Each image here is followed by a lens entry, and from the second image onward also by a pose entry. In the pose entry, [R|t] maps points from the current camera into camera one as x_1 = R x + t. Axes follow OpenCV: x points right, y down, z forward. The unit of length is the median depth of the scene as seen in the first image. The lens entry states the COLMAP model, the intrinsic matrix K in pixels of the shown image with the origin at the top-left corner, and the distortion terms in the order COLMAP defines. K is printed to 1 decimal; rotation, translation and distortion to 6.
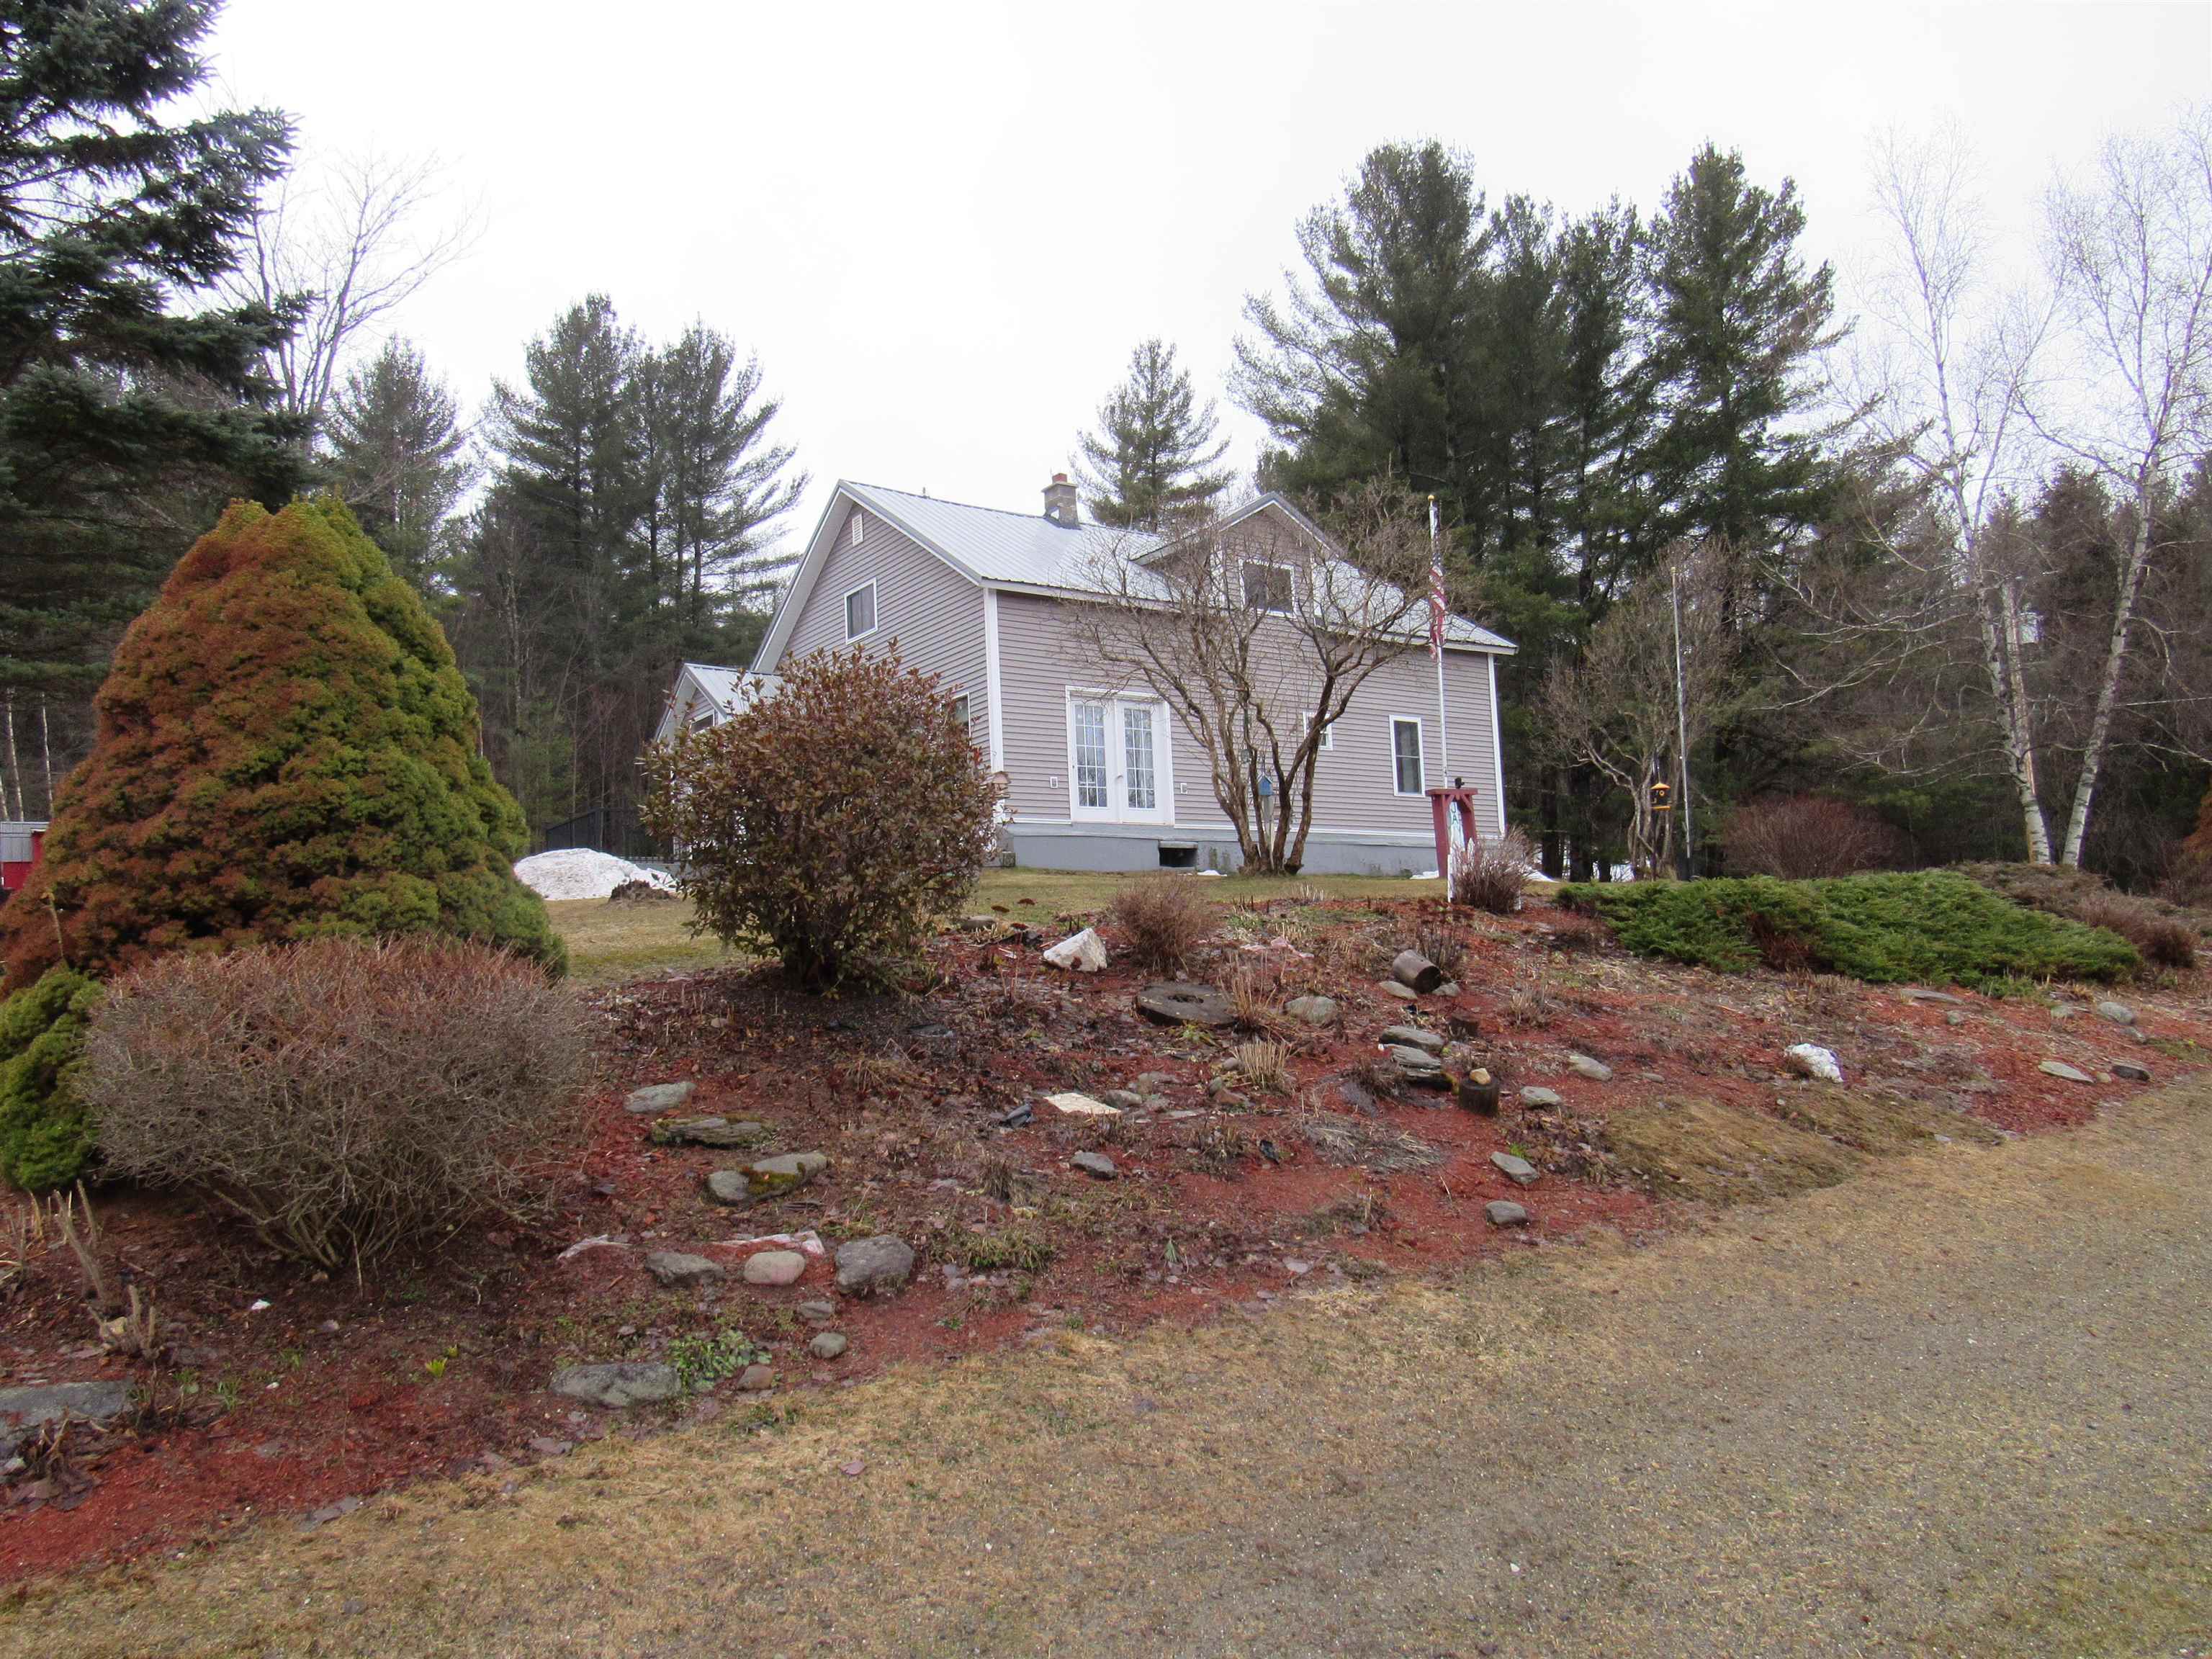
lens RADIAL K [[1568.7, 0, 1095.9], [0, 1568.7, 820.5], [0, 0, 1]] dist [-0.003248, 0.001367]
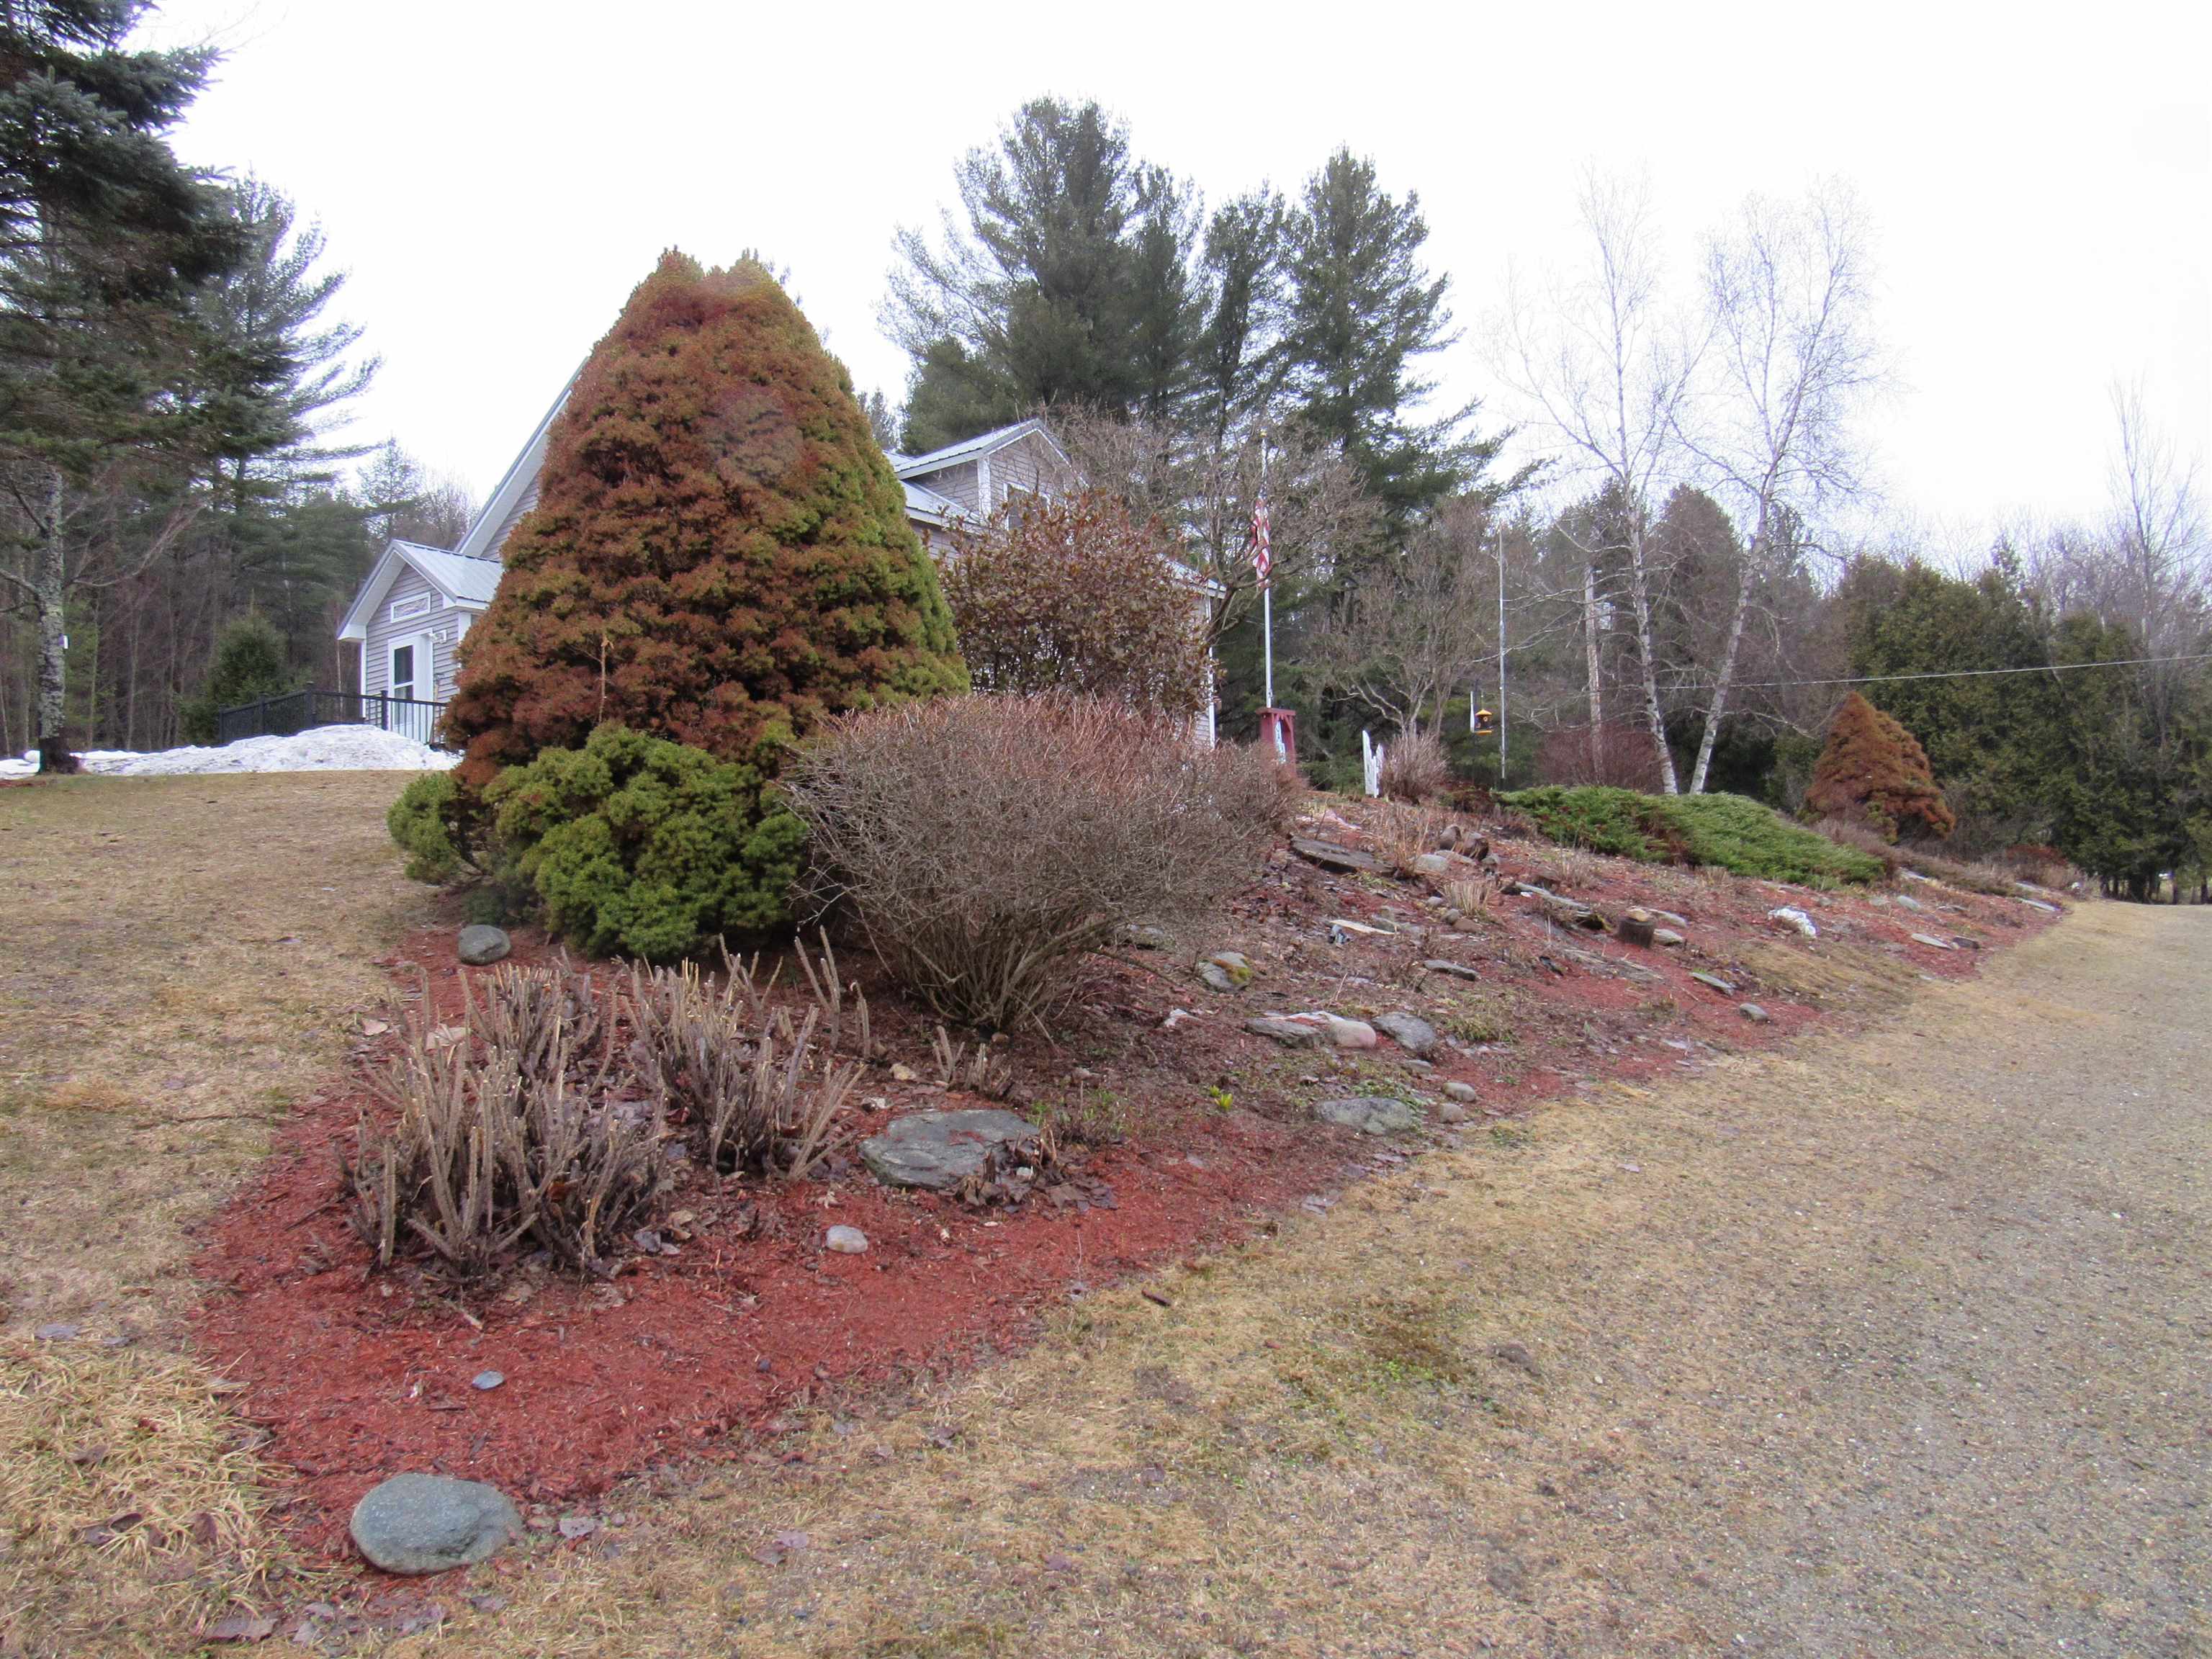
lens RADIAL K [[1566.5, 0, 1097.0], [0, 1566.5, 838.1], [0, 0, 1]] dist [-0.020154, 0.001465]
pose [[0.954236, 0.031152, 0.297428, -0.074574], [-0.043285, 0.998474, 0.034293, 0.013190], [-0.295905, -0.045598, 0.954128, 0.004358]]
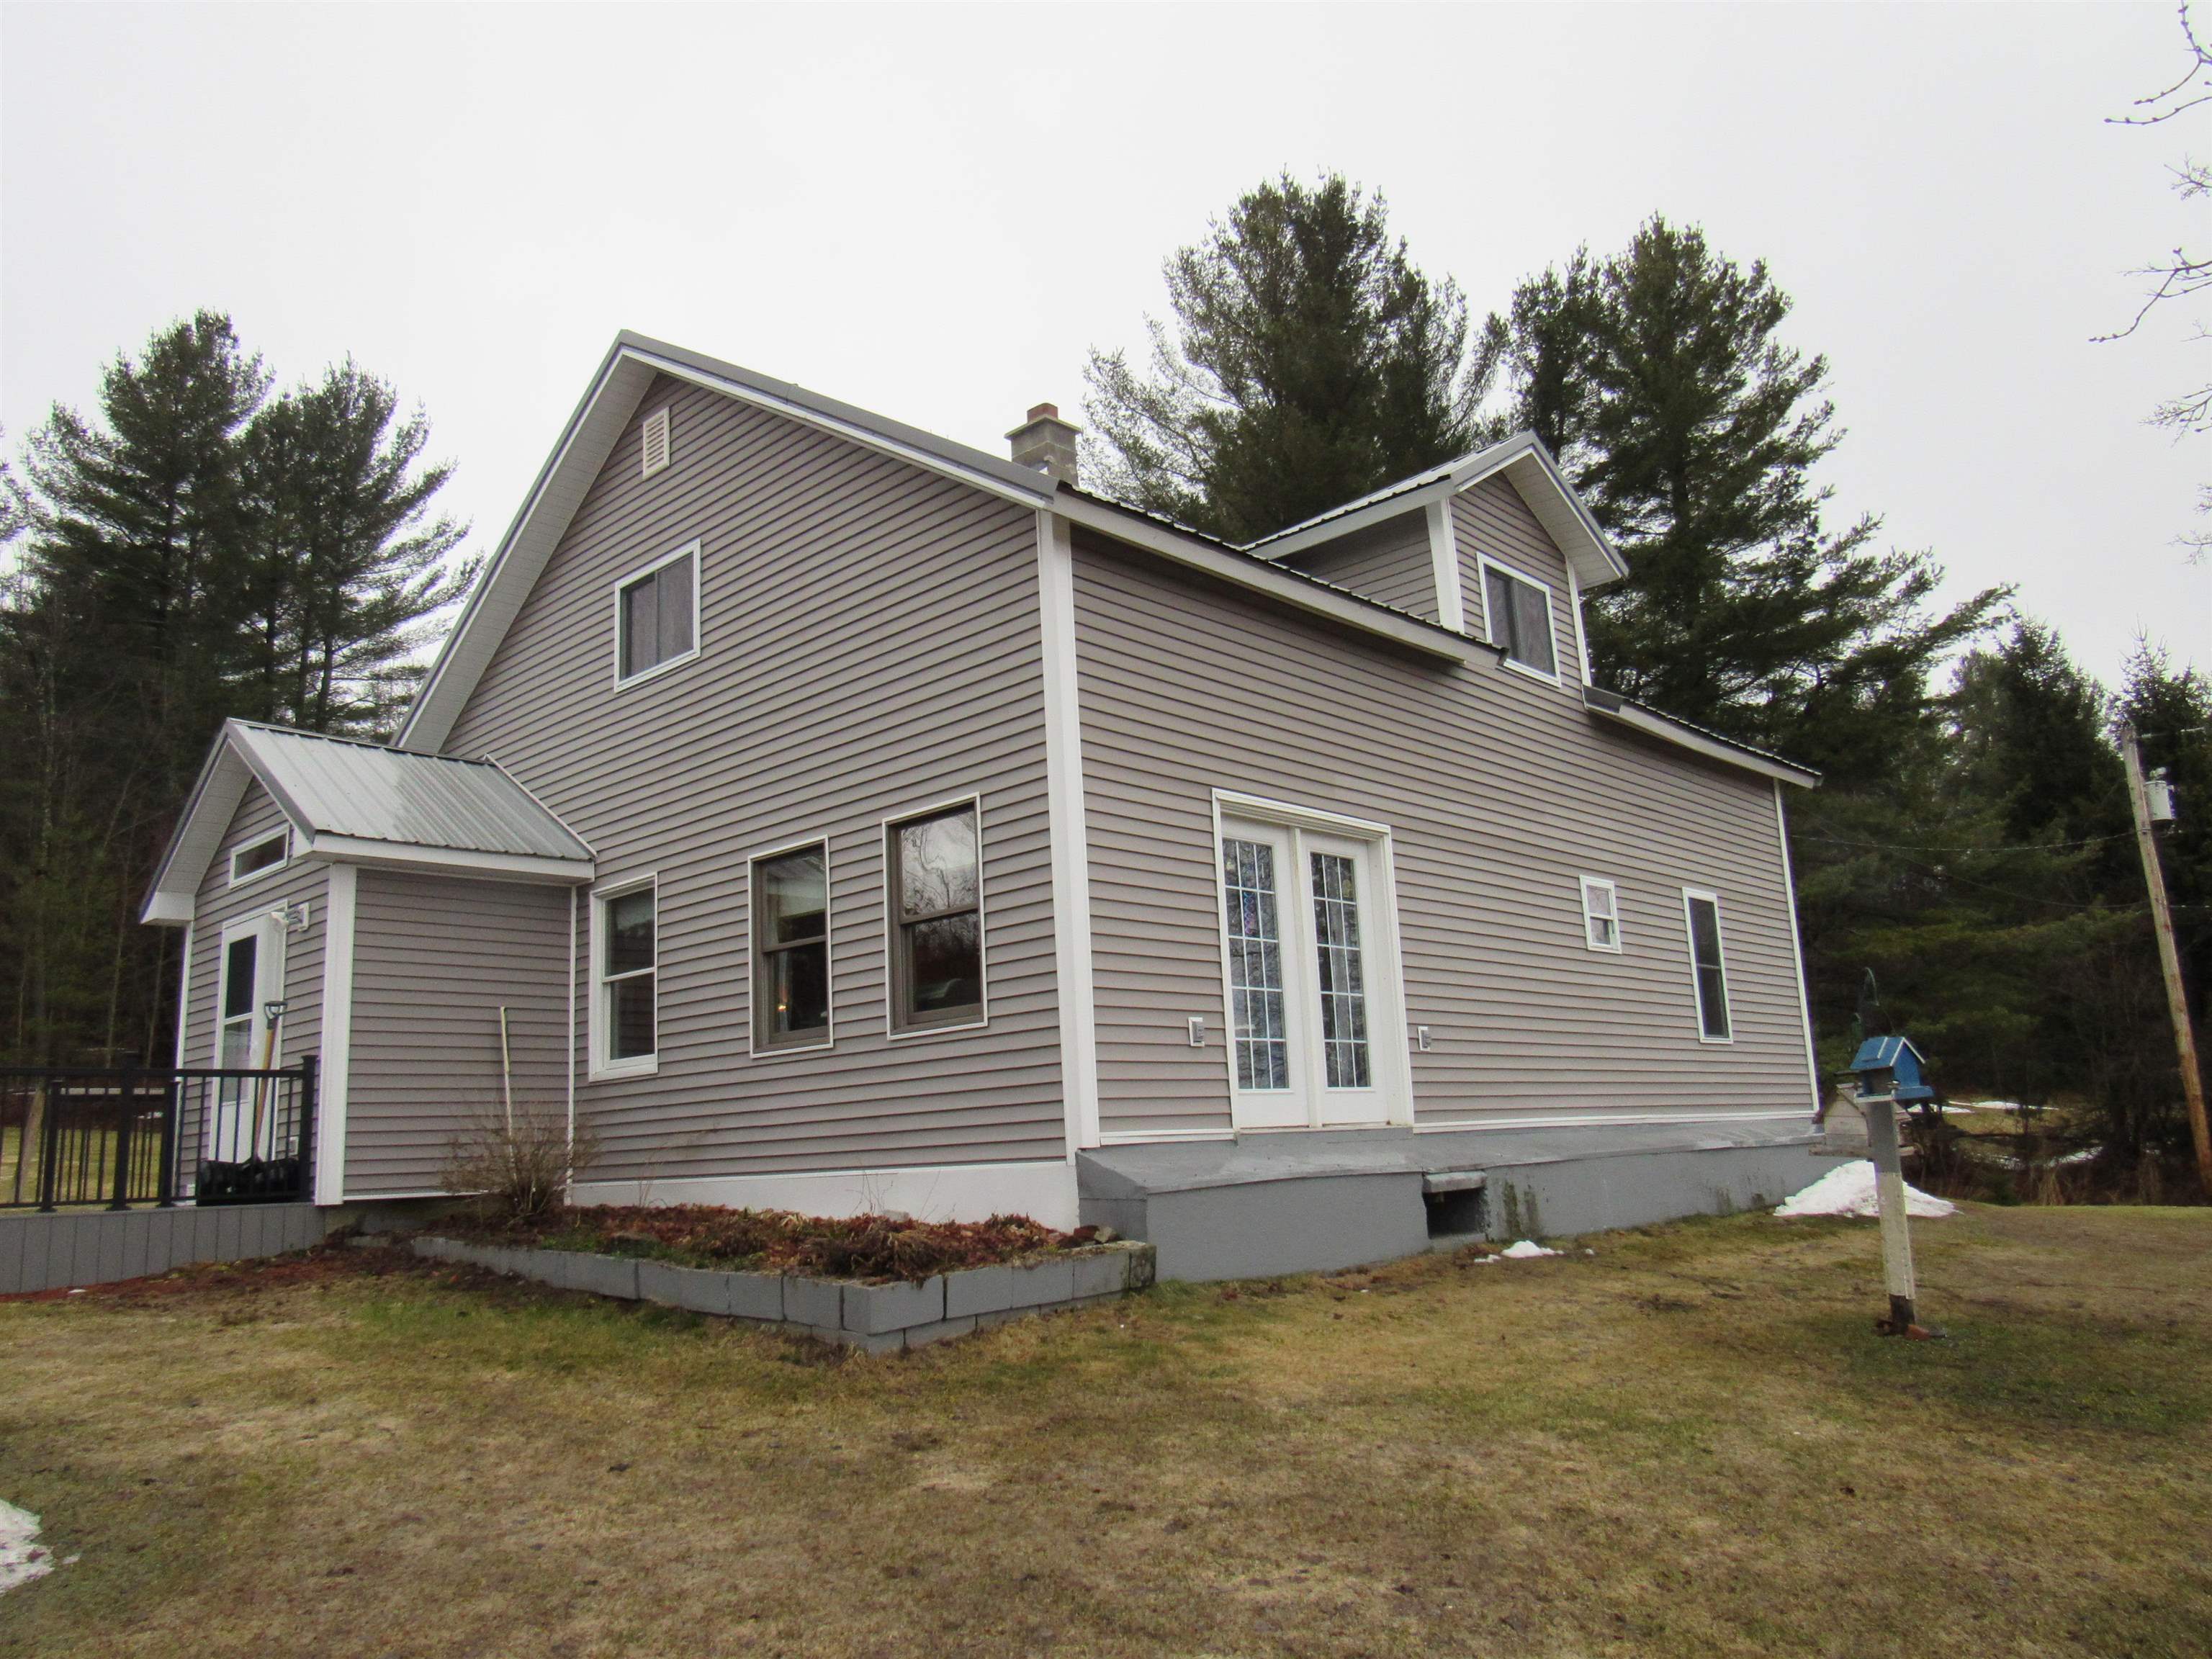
lens RADIAL K [[1566.5, 0, 1097.0], [0, 1566.5, 838.1], [0, 0, 1]] dist [-0.020154, 0.001465]
pose [[0.977632, 0.037971, 0.206869, -0.062342], [-0.017934, 0.995036, -0.097885, -0.015770], [-0.209559, 0.091985, 0.973460, 0.291869]]
